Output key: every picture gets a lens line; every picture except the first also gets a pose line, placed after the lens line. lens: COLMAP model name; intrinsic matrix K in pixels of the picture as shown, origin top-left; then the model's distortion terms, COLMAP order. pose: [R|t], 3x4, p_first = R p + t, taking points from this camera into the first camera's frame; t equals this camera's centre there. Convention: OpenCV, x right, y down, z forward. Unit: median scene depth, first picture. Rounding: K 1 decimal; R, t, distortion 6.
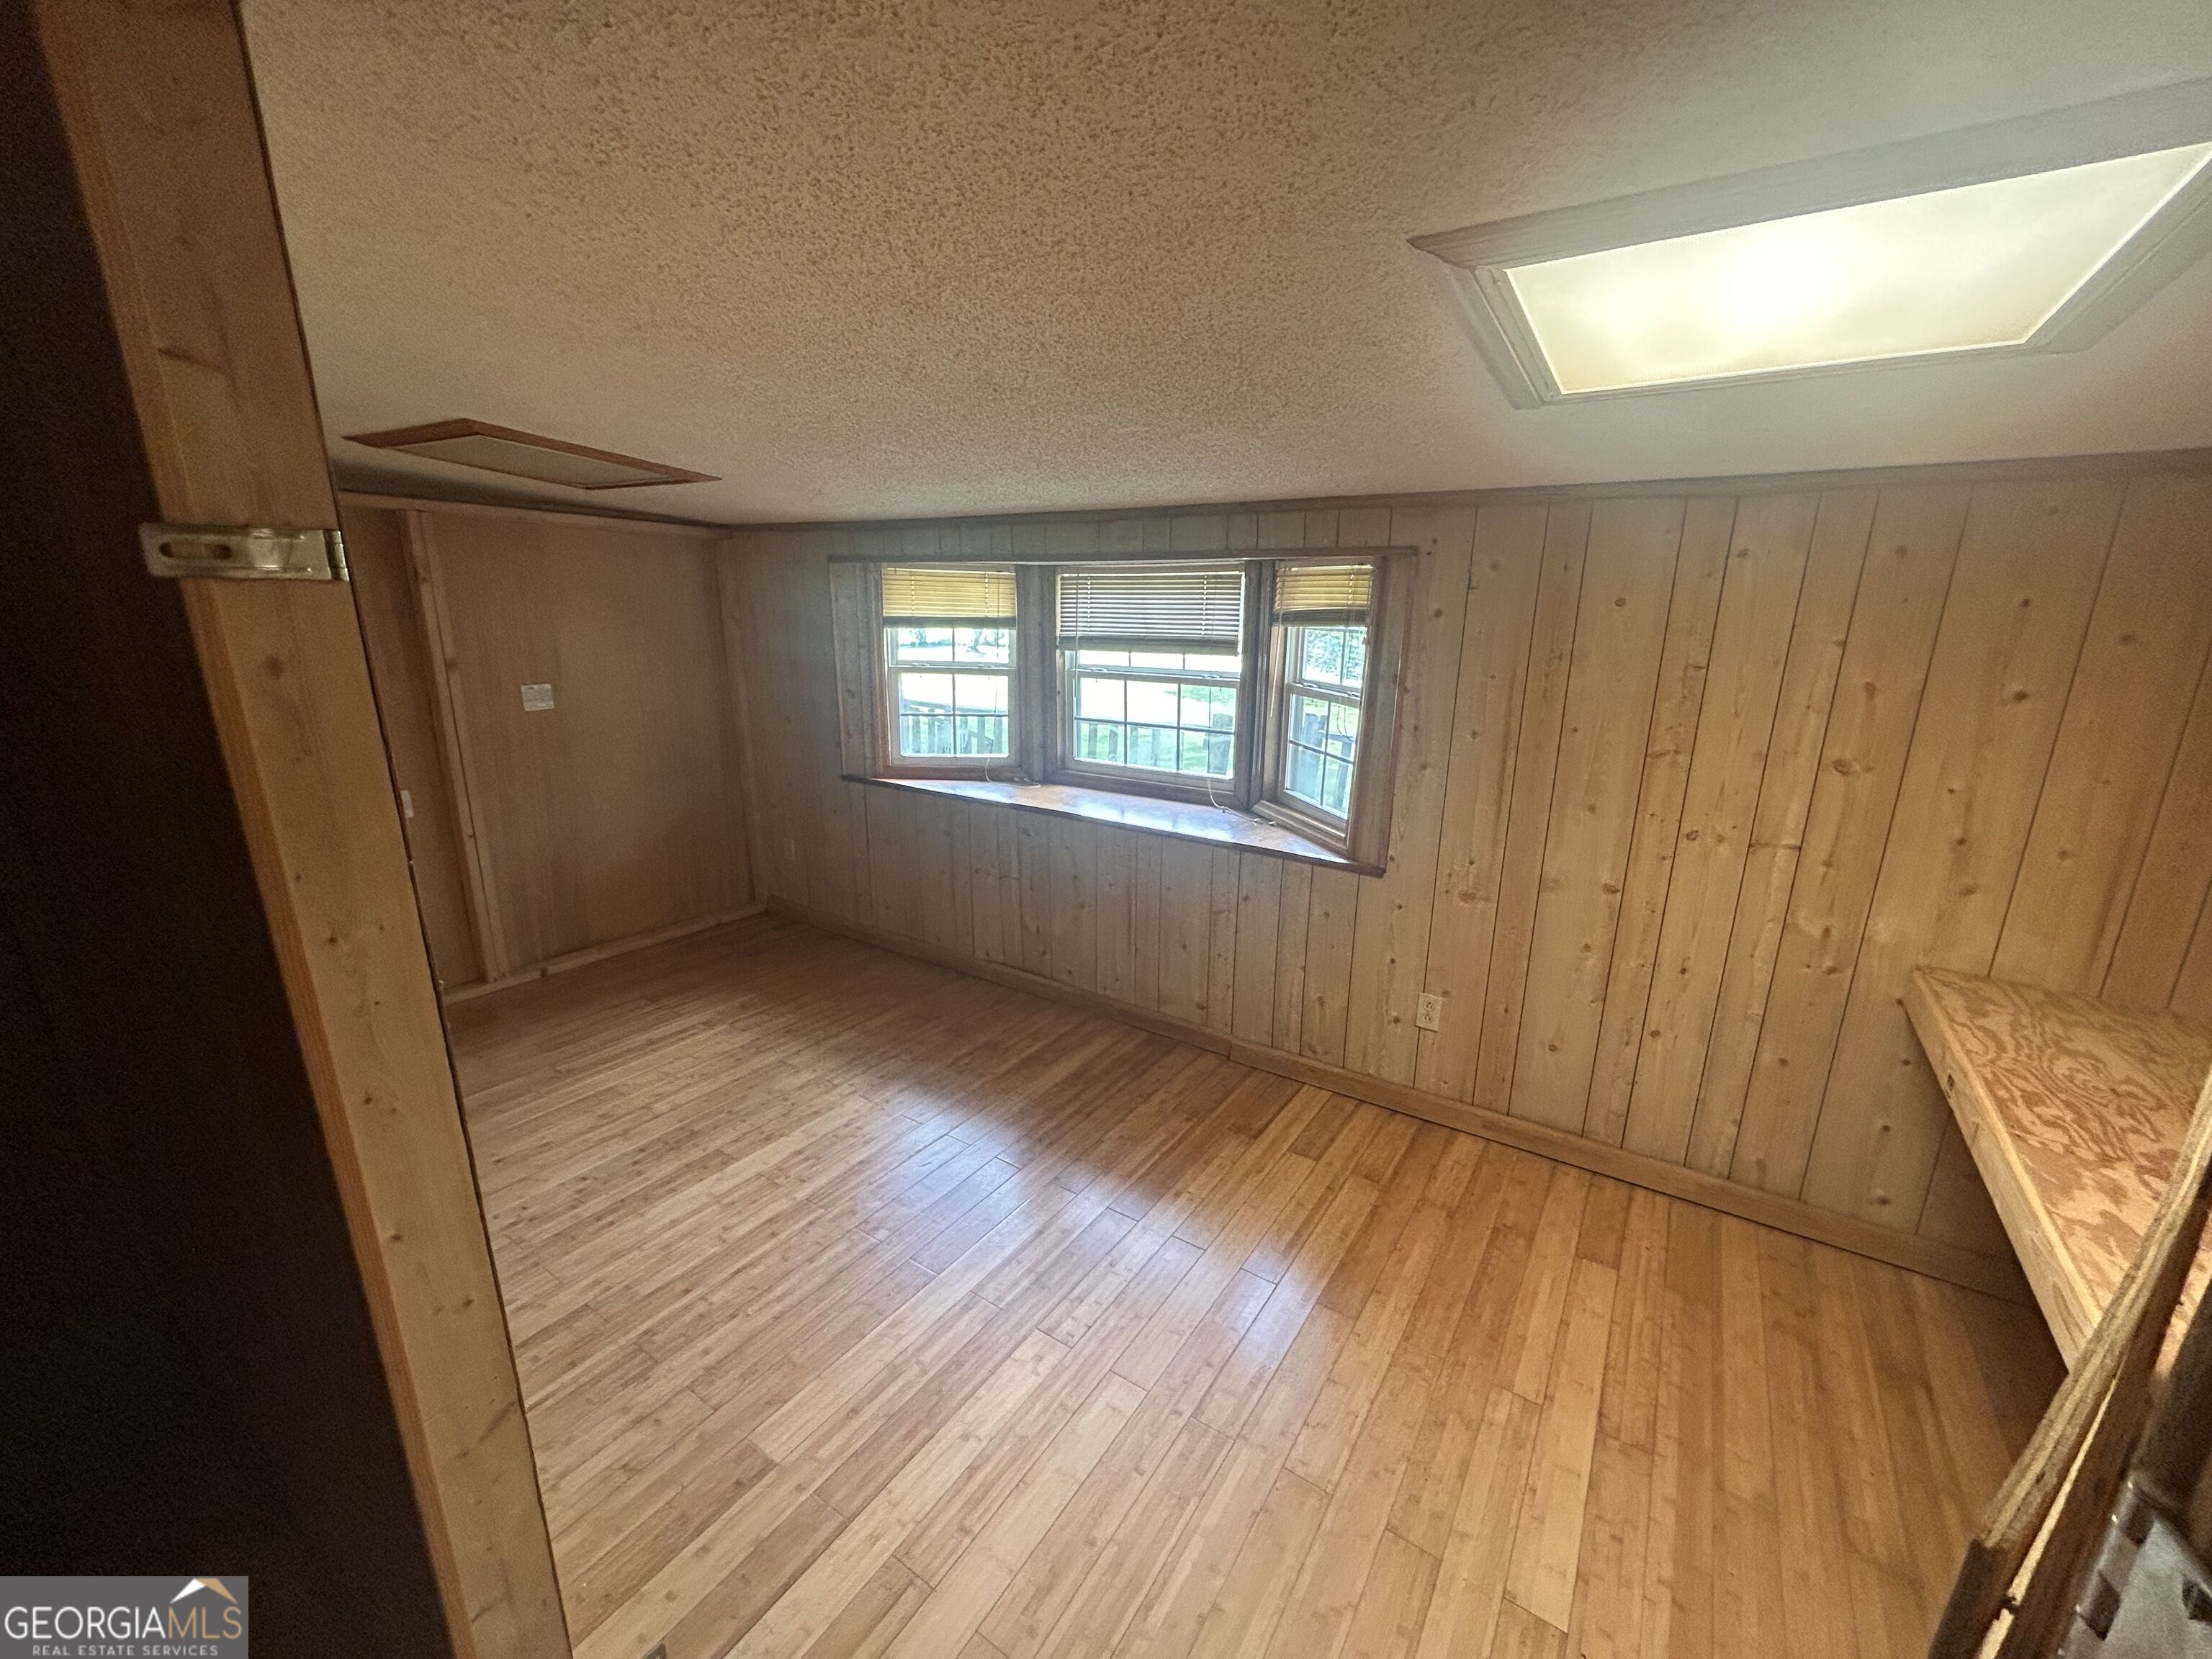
lens RADIAL K [[902.2, 0, 1106.9], [0, 902.2, 837.6], [0, 0, 1]] dist [0.003534, 0.000581]
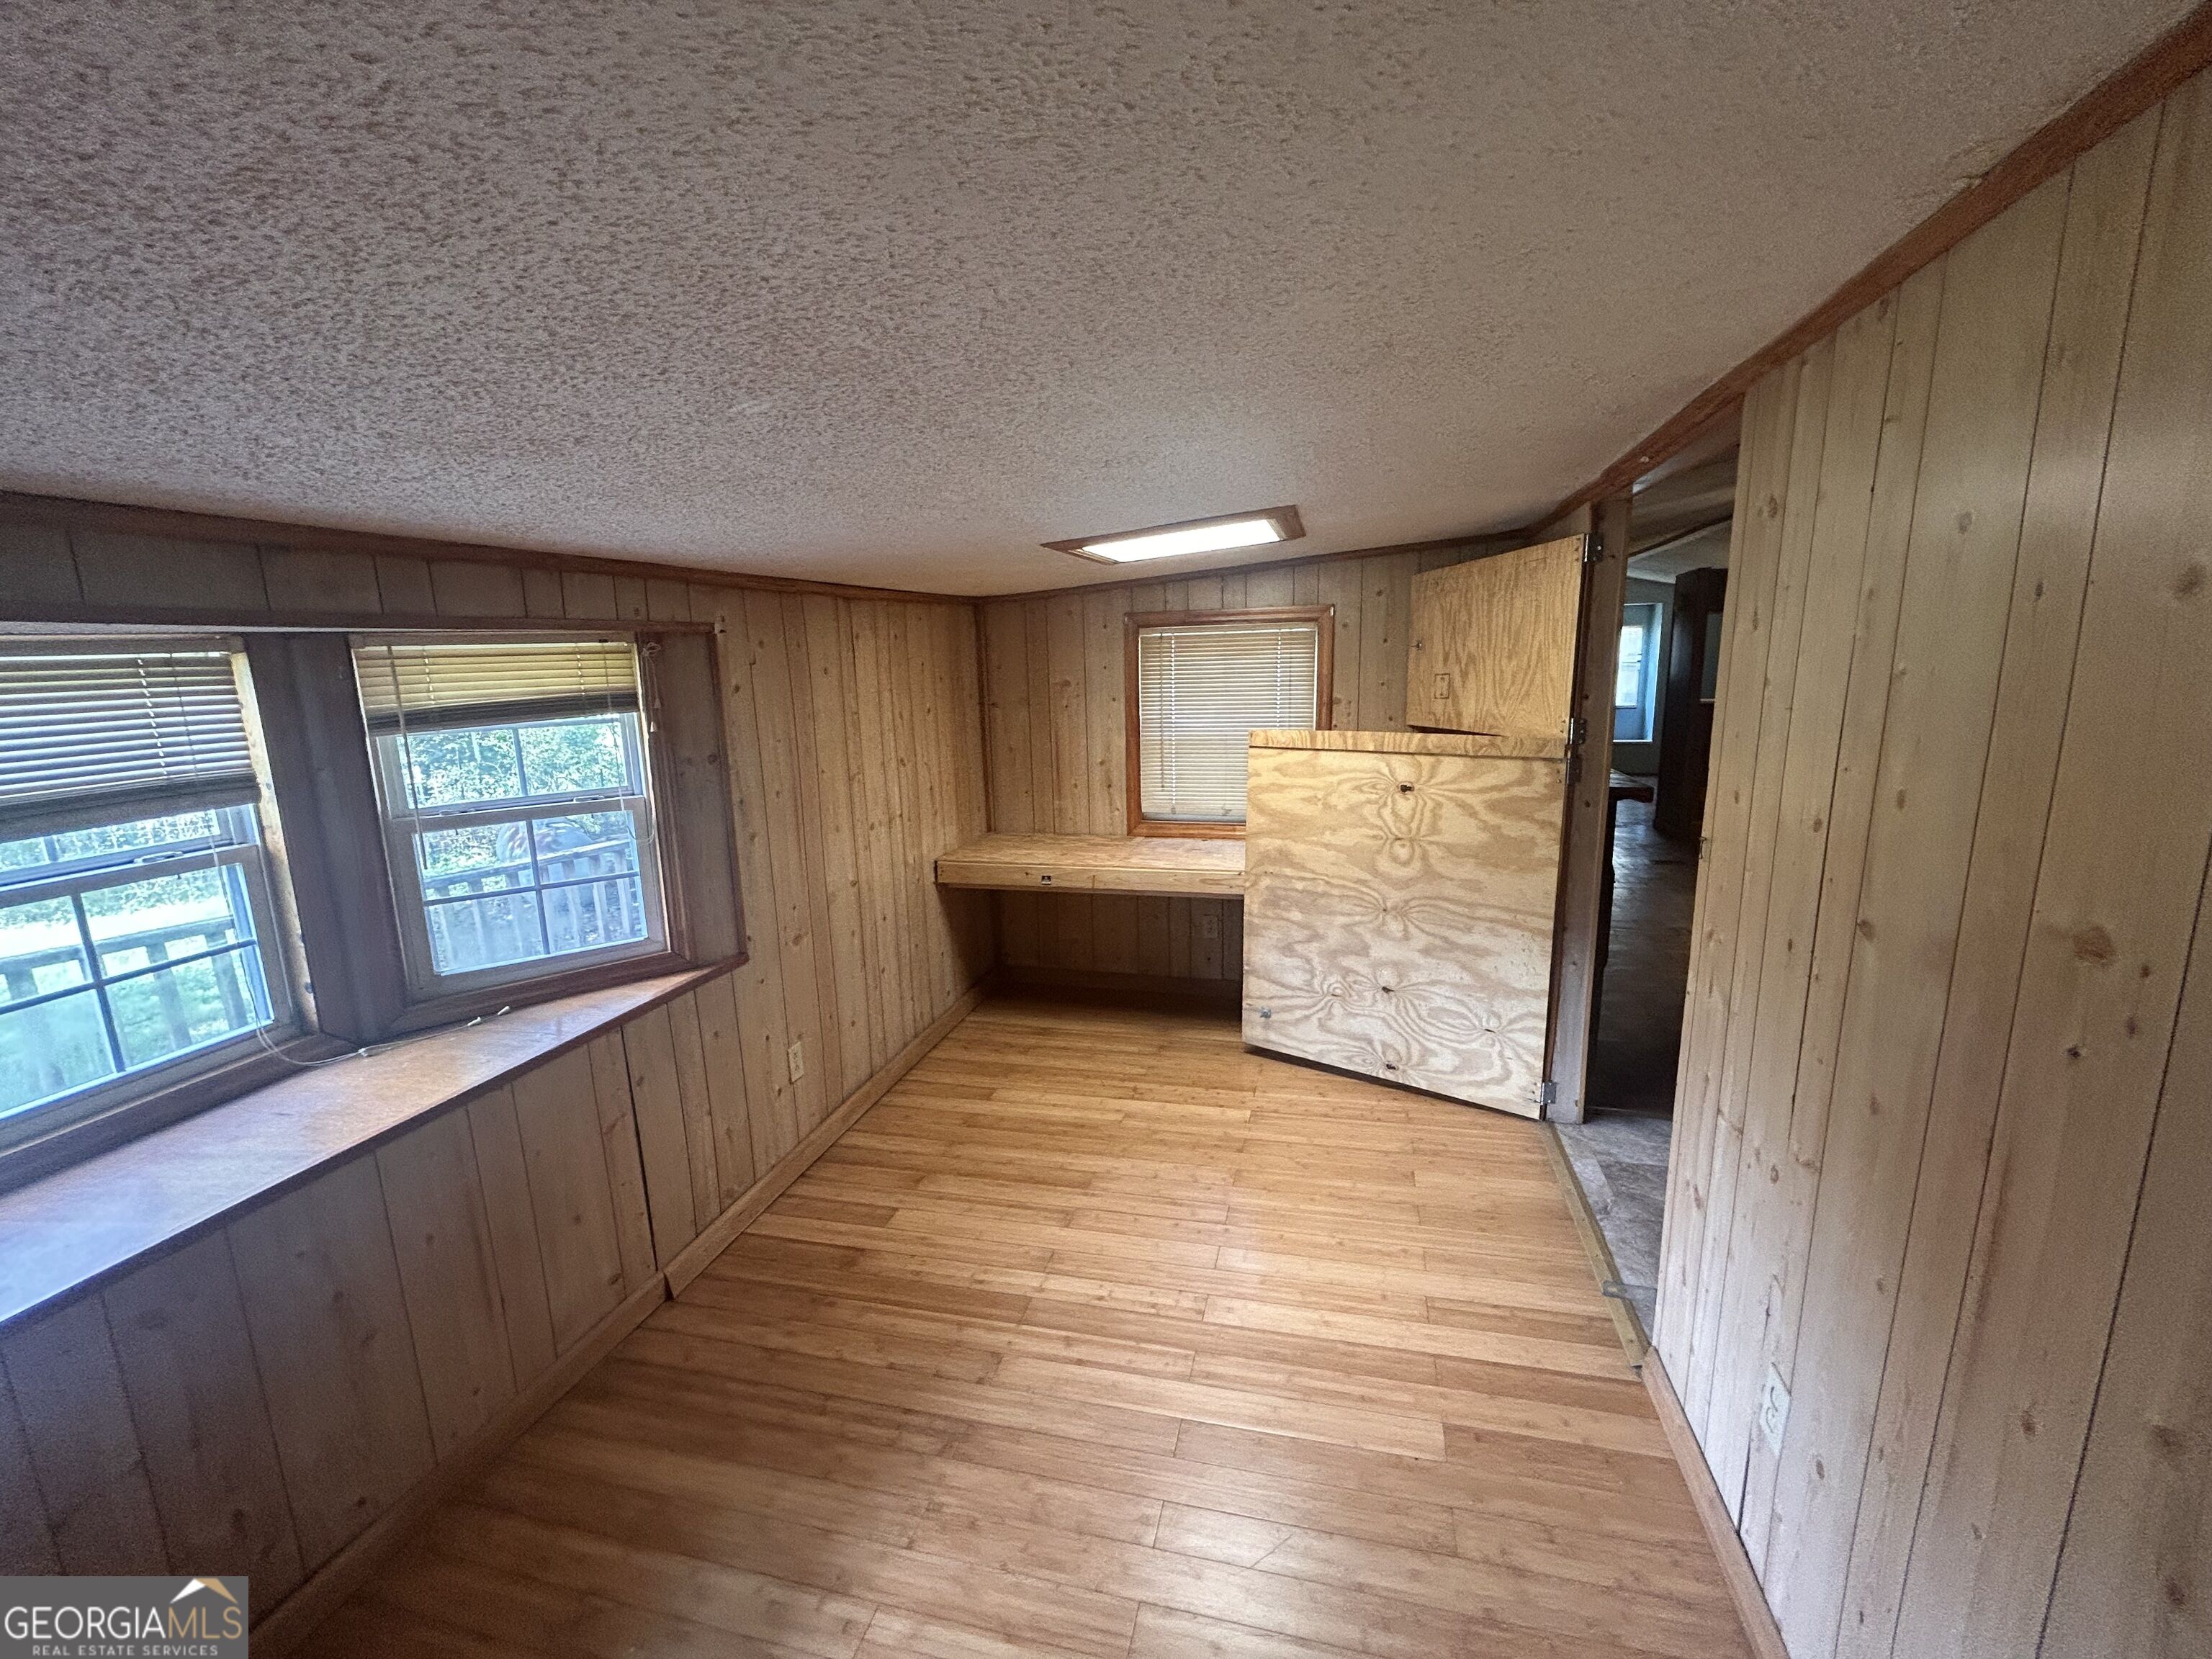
lens RADIAL K [[902.2, 0, 1116.0], [0, 902.2, 824.6], [0, 0, 1]] dist [0.003534, 0.000581]
pose [[-0.327203, -0.171570, 0.929248, -0.789671], [0.280682, 0.921351, 0.268944, -0.271989], [-0.902306, 0.348822, -0.253312, 0.963929]]
